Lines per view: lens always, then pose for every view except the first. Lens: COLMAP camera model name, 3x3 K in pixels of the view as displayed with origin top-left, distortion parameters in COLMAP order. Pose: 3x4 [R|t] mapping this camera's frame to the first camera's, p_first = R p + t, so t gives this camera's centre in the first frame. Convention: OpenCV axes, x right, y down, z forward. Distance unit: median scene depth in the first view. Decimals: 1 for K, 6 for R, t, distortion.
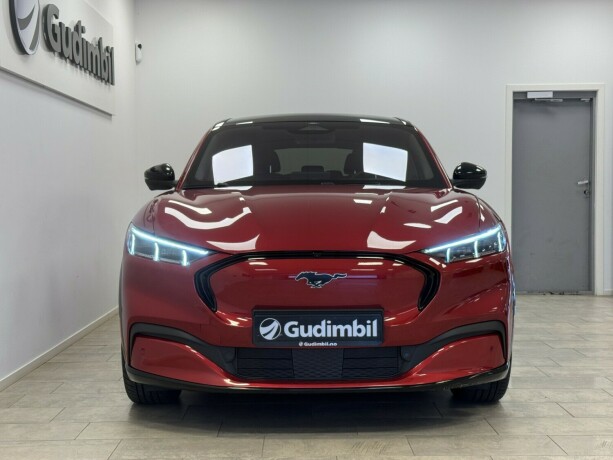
lens RADIAL K [[907.1, 0, 306.5], [0, 907.1, 230.0], [0, 0, 1]] dist [0.102787, -0.020617]
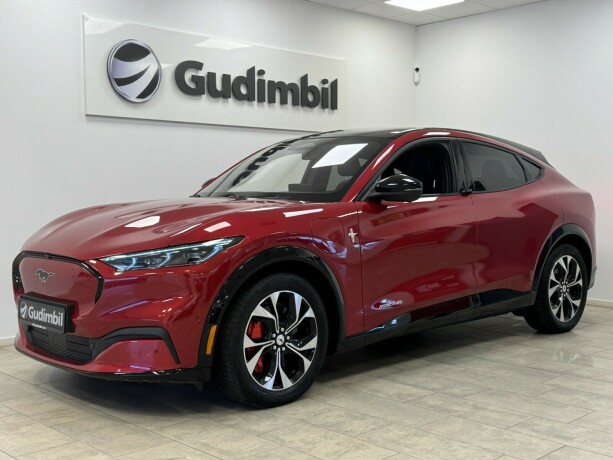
lens RADIAL K [[766.4, 0, 306.5], [0, 766.4, 230.0], [0, 0, 1]] dist [0.104032, -0.029769]
pose [[0.691934, 0.046472, -0.720464, 0.980909], [-0.032344, 0.998920, 0.033370, -0.054454], [0.721236, 0.000213, 0.692689, 0.475975]]
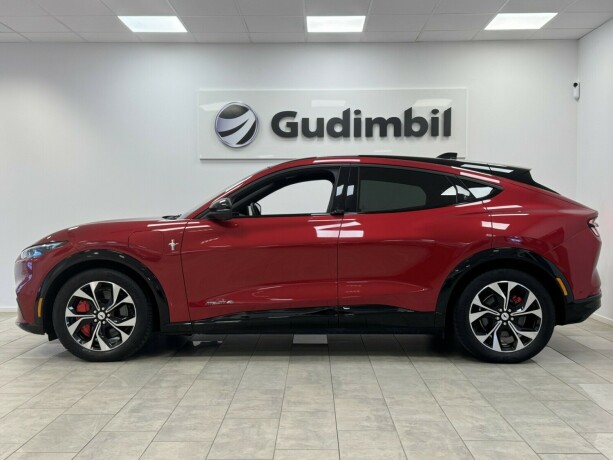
lens RADIAL K [[690.8, 0, 306.5], [0, 690.8, 230.0], [0, 0, 1]] dist [0.083380, -0.015249]
pose [[-0.025227, 0.034844, -0.999074, 1.522785], [-0.036766, 0.998684, 0.035759, -0.096276], [0.999005, 0.037634, -0.023912, 1.558873]]
